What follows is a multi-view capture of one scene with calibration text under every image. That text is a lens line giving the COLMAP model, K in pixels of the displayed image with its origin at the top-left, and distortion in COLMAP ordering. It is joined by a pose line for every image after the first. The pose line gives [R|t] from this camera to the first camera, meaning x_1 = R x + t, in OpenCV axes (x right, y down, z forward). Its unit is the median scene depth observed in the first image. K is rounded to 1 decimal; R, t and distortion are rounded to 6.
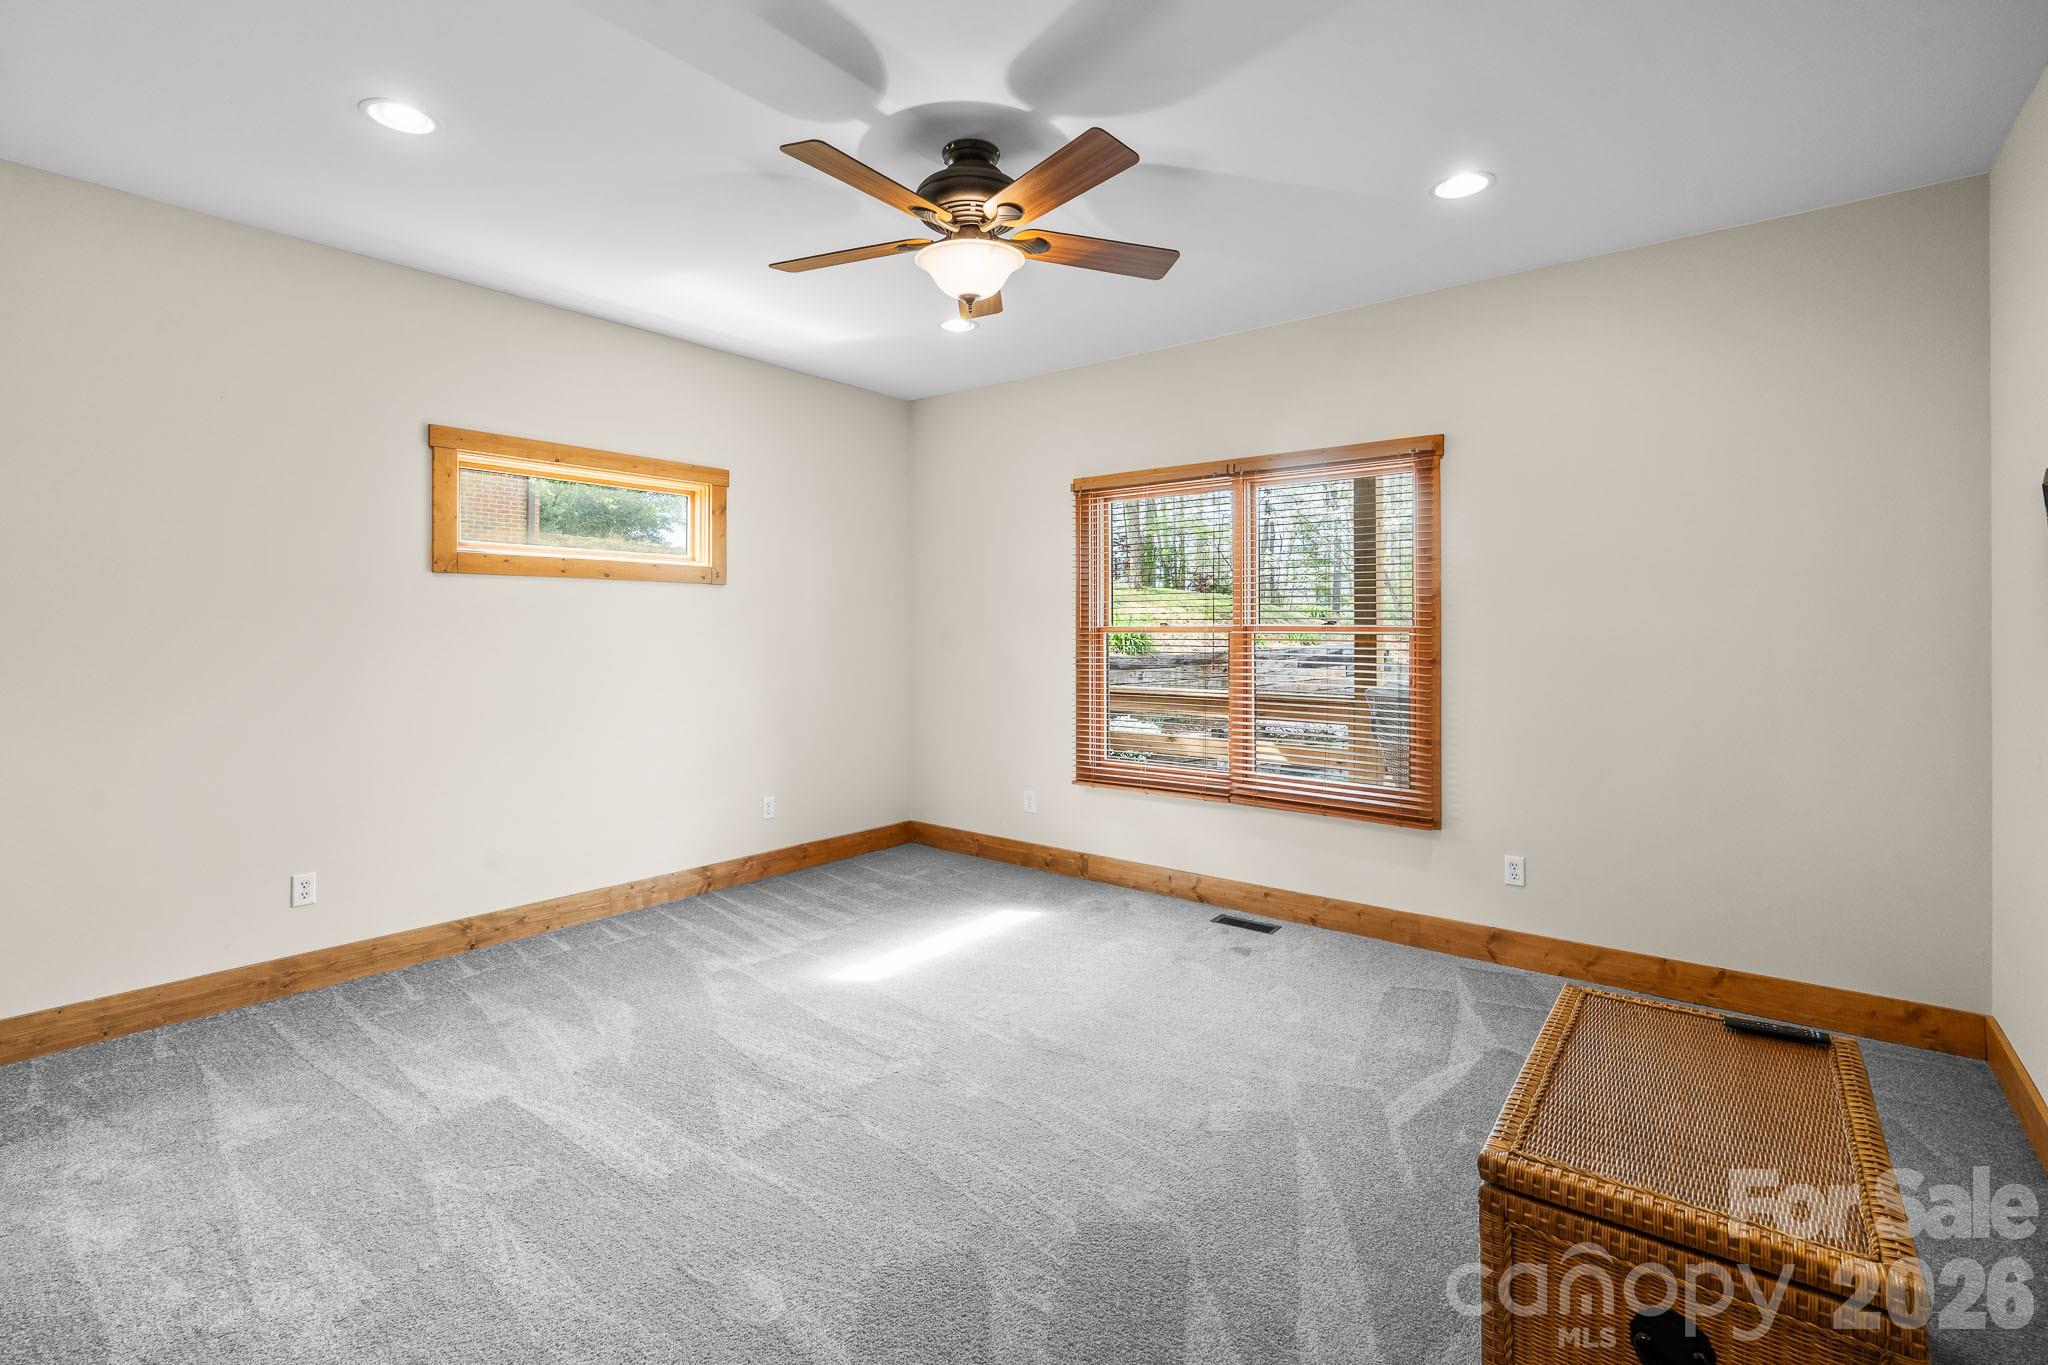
lens RADIAL K [[927.5, 0, 1032.6], [0, 927.5, 650.2], [0, 0, 1]] dist [-0.004314, 0.000118]
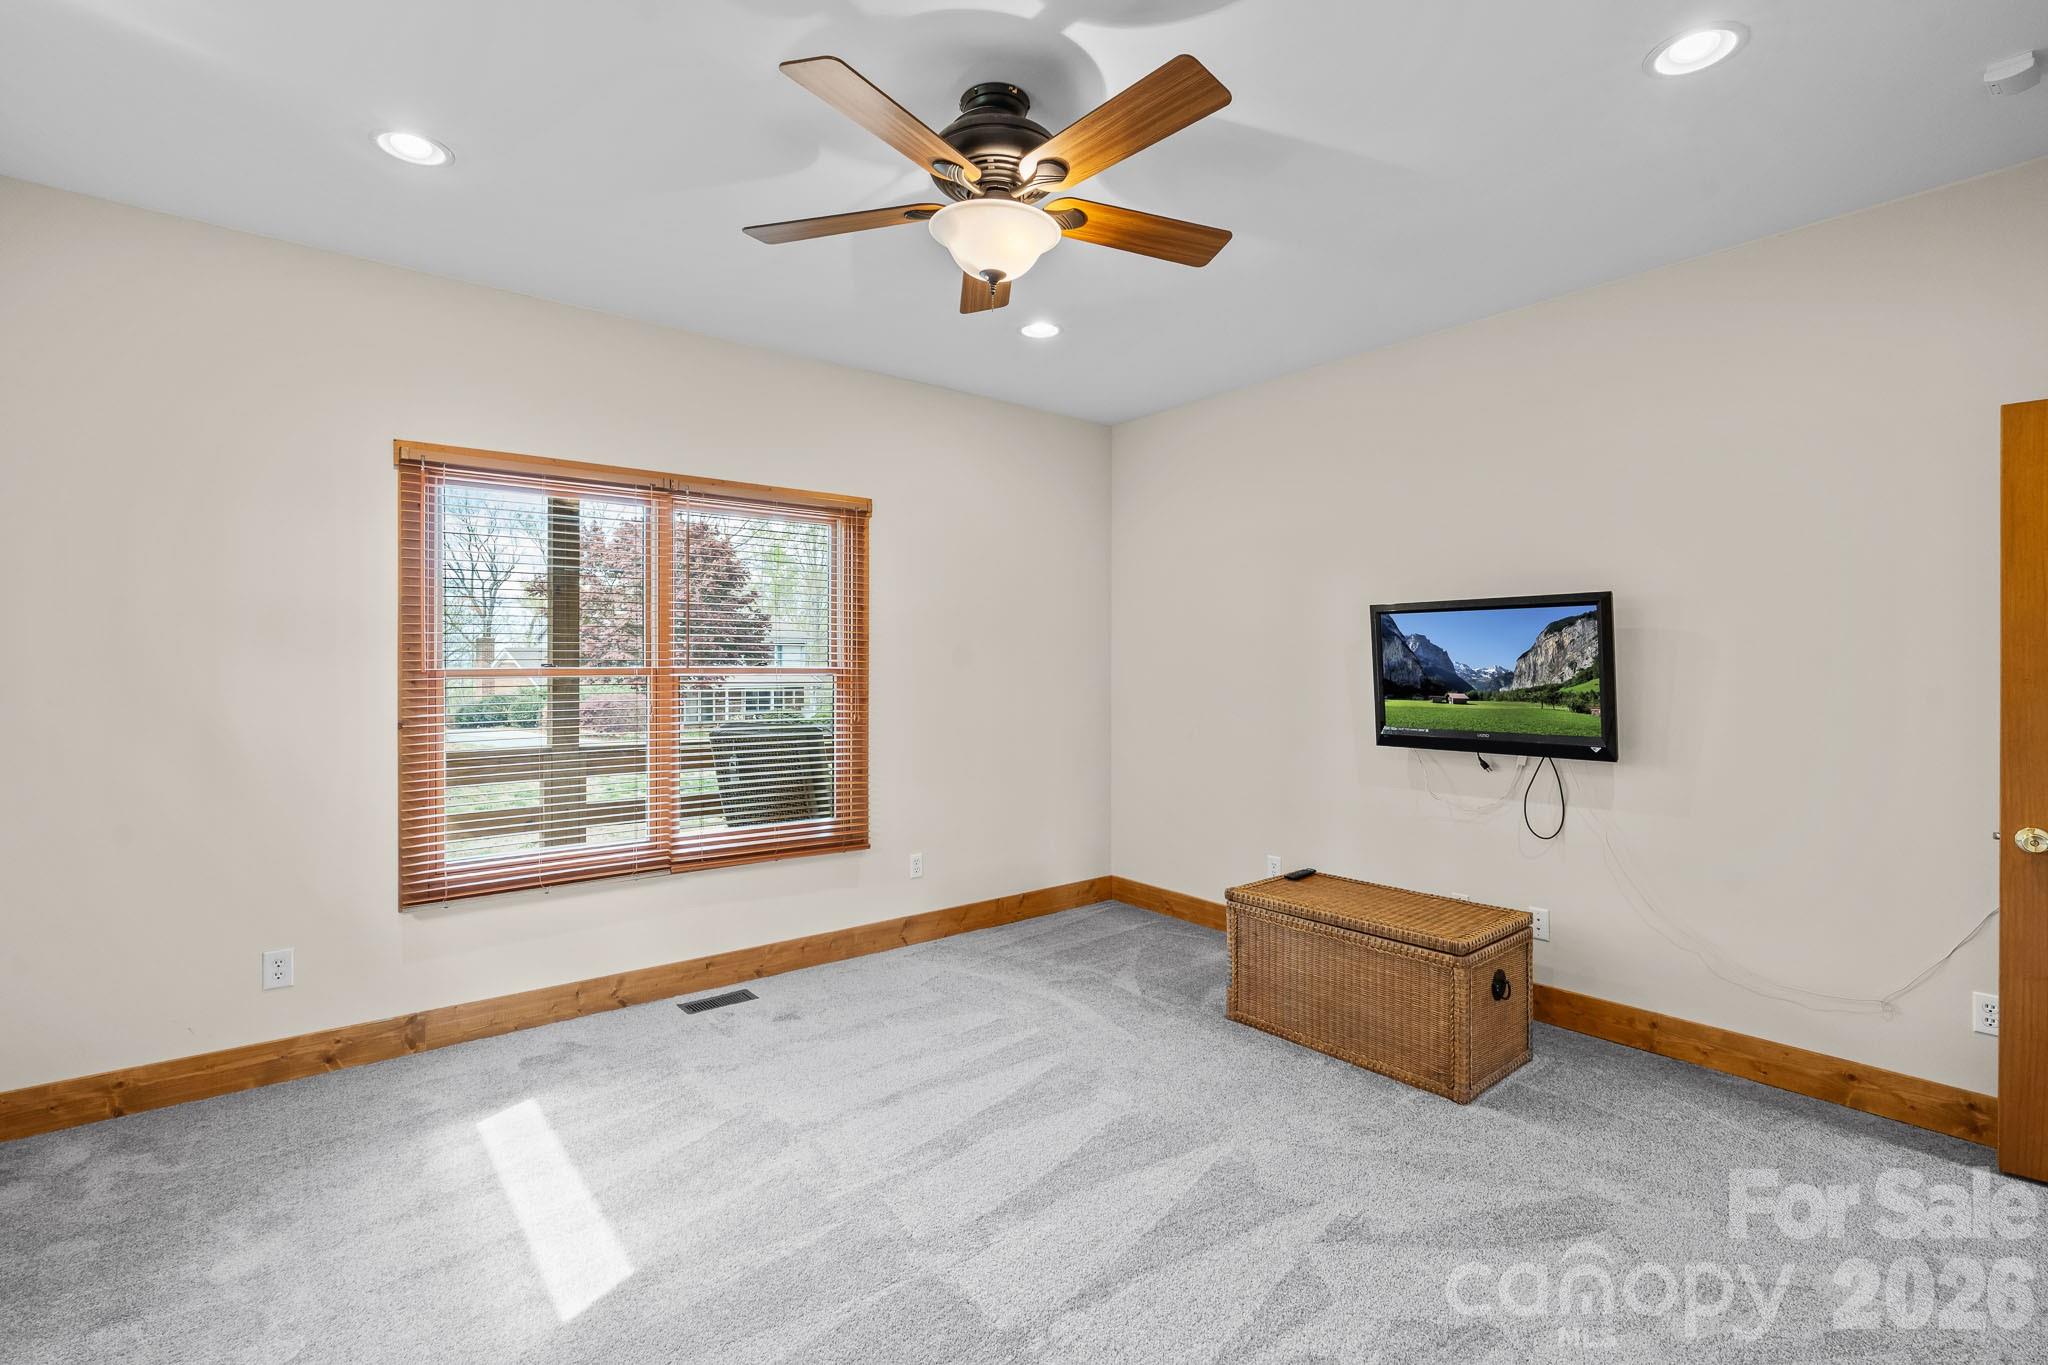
lens RADIAL K [[924.6, 0, 1012.7], [0, 924.6, 689.4], [0, 0, 1]] dist [-0.001315, -0.000055]
pose [[0.232511, -0.025472, 0.972260, -0.617588], [0.022949, 0.999522, 0.020698, -0.018887], [-0.972323, 0.017500, 0.232985, 0.561150]]
